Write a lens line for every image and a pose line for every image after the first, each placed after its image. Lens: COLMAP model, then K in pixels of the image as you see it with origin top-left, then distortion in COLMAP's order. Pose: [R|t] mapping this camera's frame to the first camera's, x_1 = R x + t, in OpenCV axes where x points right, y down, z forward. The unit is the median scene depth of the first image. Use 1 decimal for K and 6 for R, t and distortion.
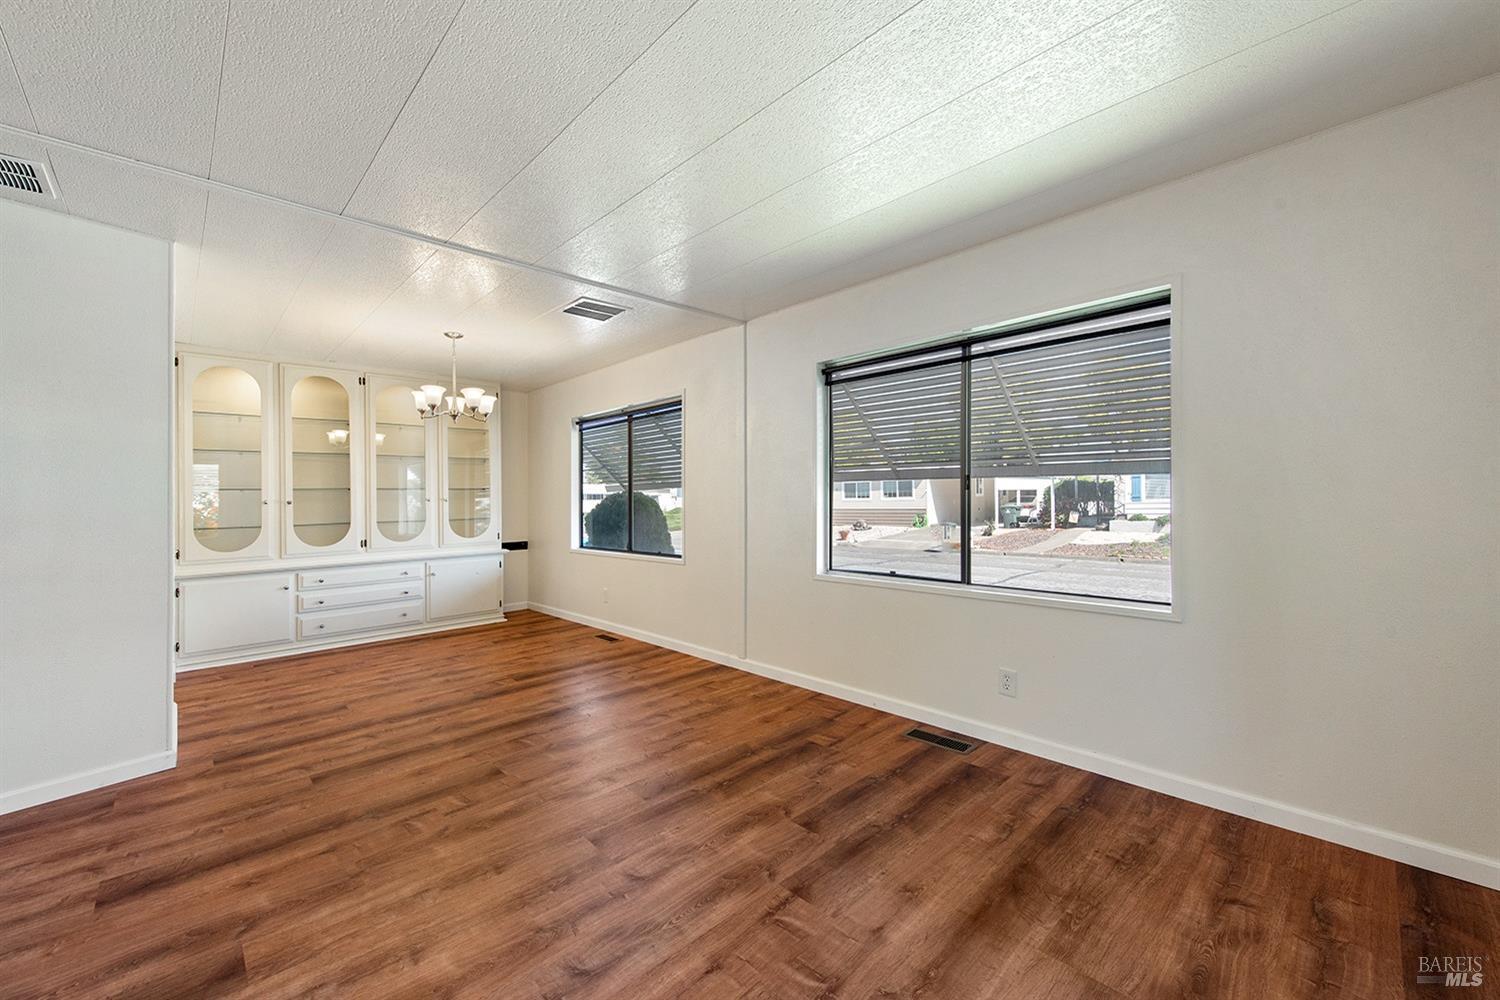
lens RADIAL K [[595.8, 0, 761.0], [0, 595.8, 490.1], [0, 0, 1]] dist [0.012389, -0.001356]
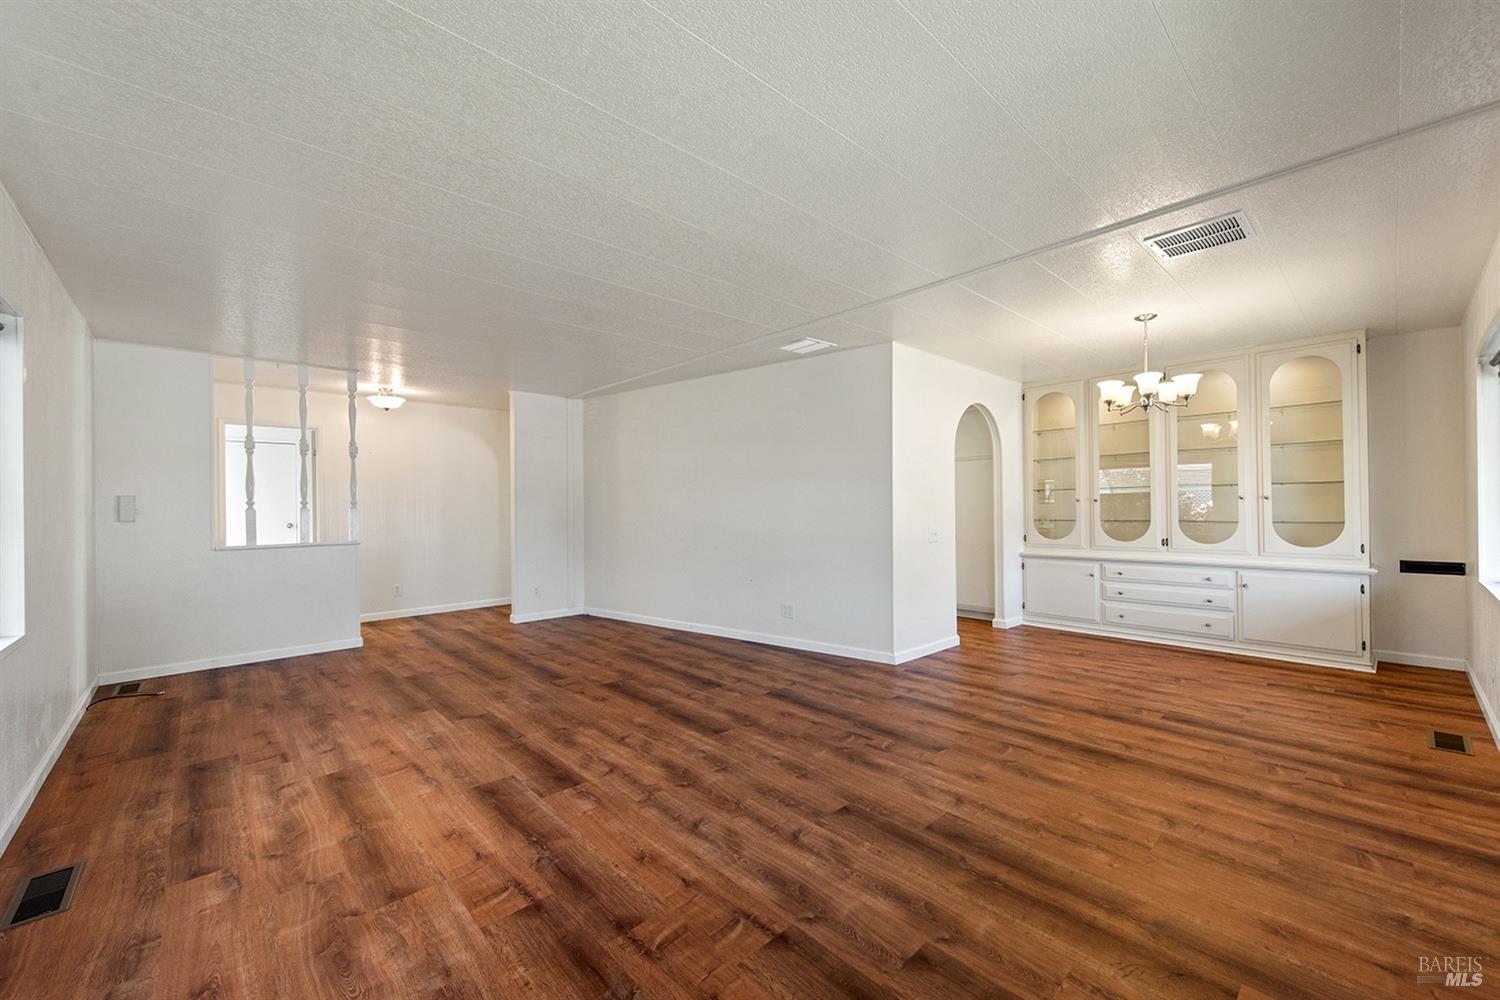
lens RADIAL K [[595.8, 0, 740.2], [0, 595.8, 493.4], [0, 0, 1]] dist [0.012389, -0.001356]
pose [[-0.043177, -0.004006, -0.999059, 0.422096], [0.022968, 0.999724, -0.005001, -0.002137], [0.998803, -0.023162, -0.043073, 0.427838]]
